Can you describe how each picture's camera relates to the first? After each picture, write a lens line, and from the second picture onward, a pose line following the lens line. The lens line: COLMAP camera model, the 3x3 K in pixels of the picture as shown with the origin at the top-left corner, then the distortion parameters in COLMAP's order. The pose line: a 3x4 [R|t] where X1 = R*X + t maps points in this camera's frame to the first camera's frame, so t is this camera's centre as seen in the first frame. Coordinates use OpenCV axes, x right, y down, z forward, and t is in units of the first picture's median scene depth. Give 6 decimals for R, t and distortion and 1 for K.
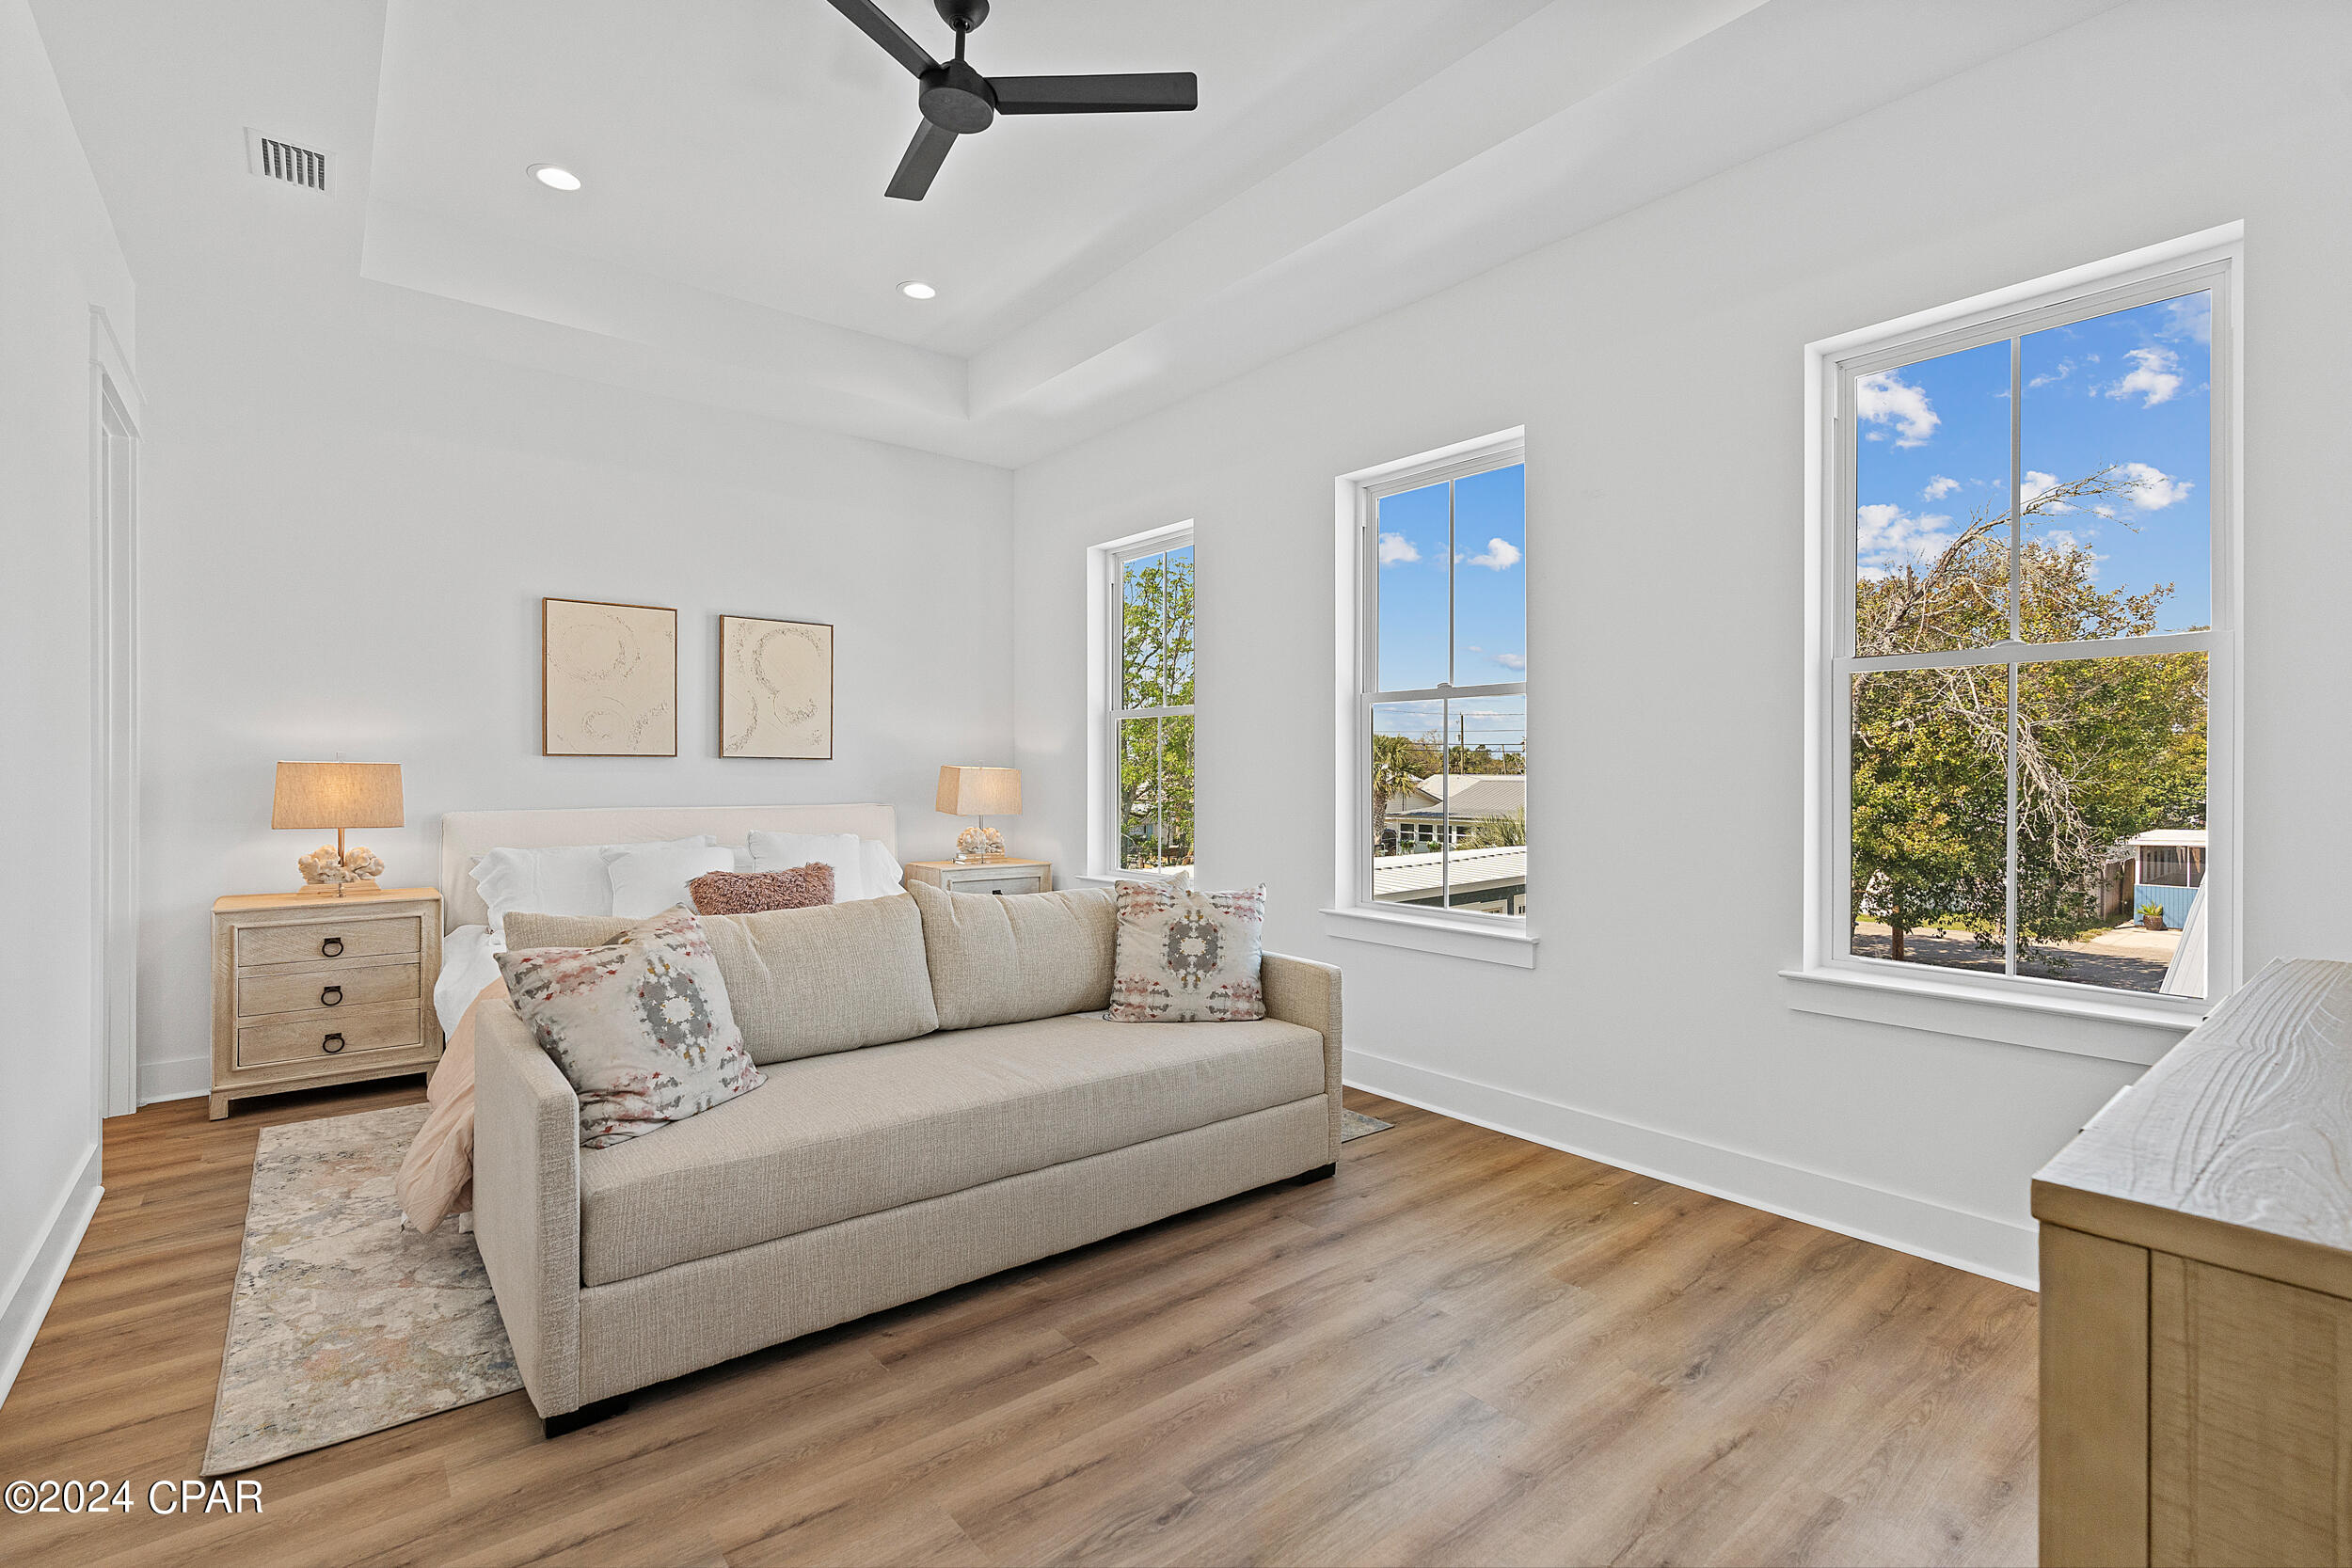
lens RADIAL K [[1057.3, 0, 1166.1], [0, 1057.3, 778.9], [0, 0, 1]] dist [-0.005988, 0.002350]
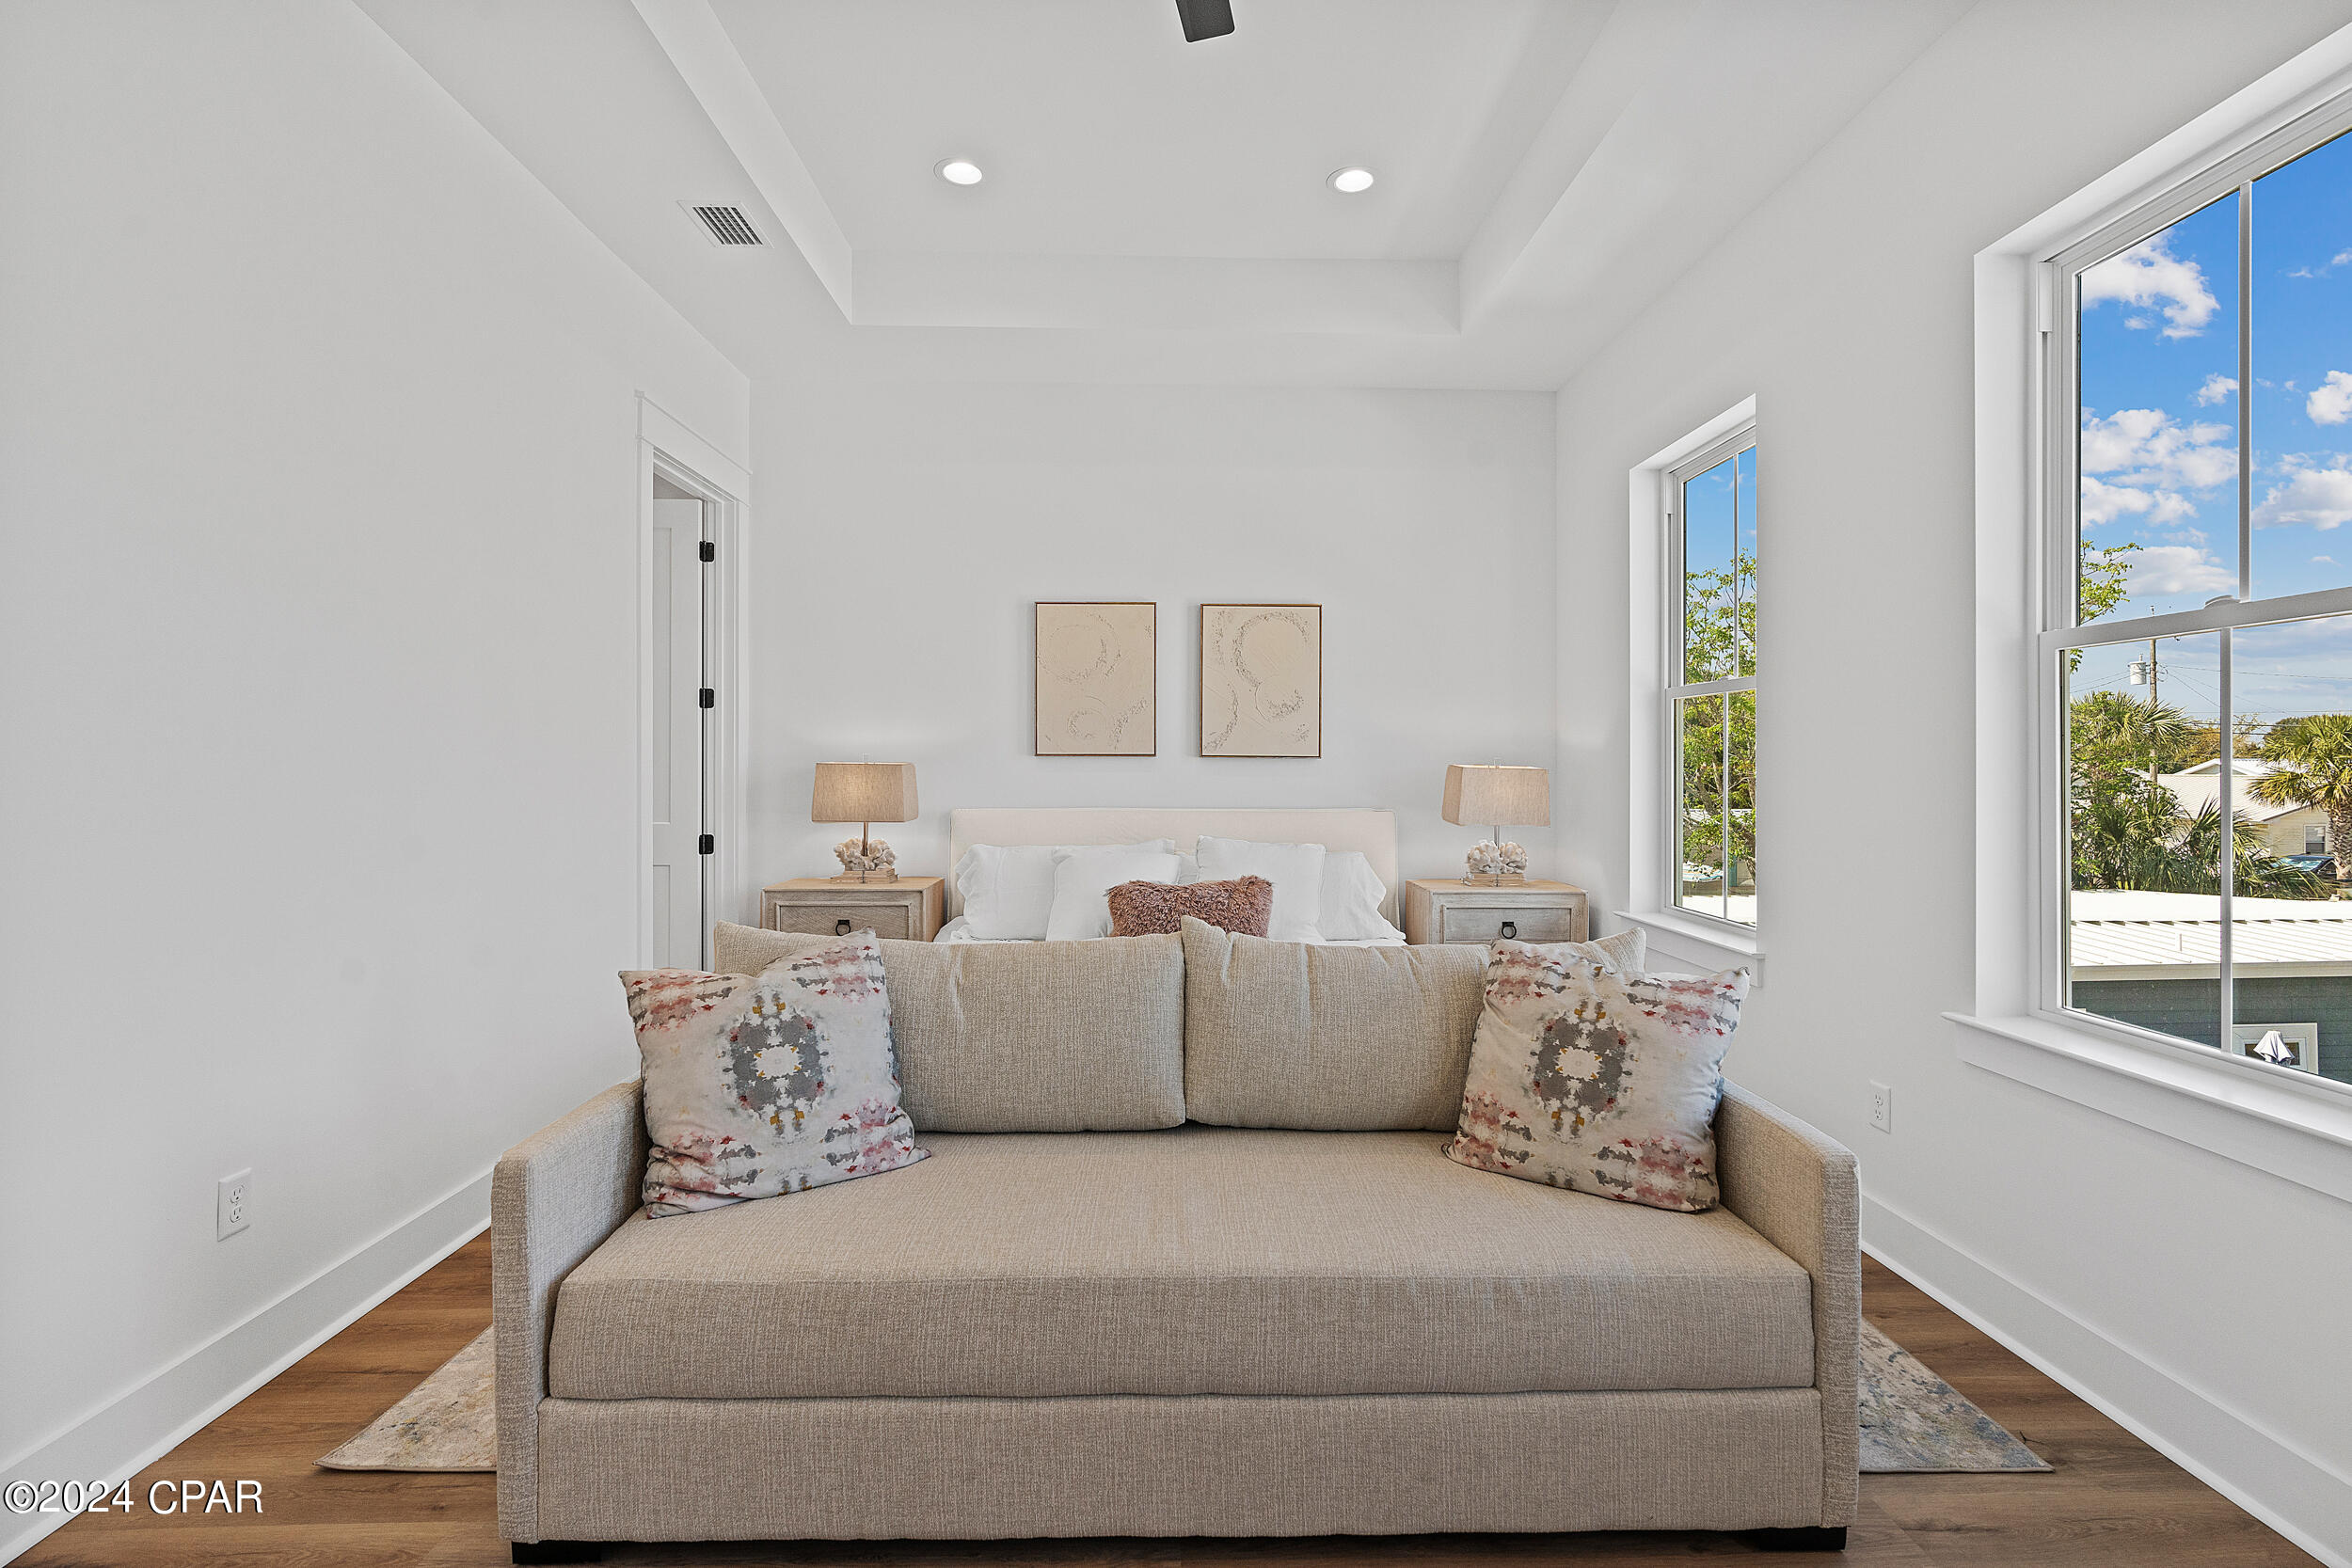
lens RADIAL K [[1057.3, 0, 1185.7], [0, 1057.3, 769.4], [0, 0, 1]] dist [-0.005988, 0.002350]
pose [[0.800563, 0.000666, -0.599249, 0.210252], [-0.005562, 0.999965, -0.006318, -0.004499], [0.599223, 0.008391, 0.800538, 0.386362]]
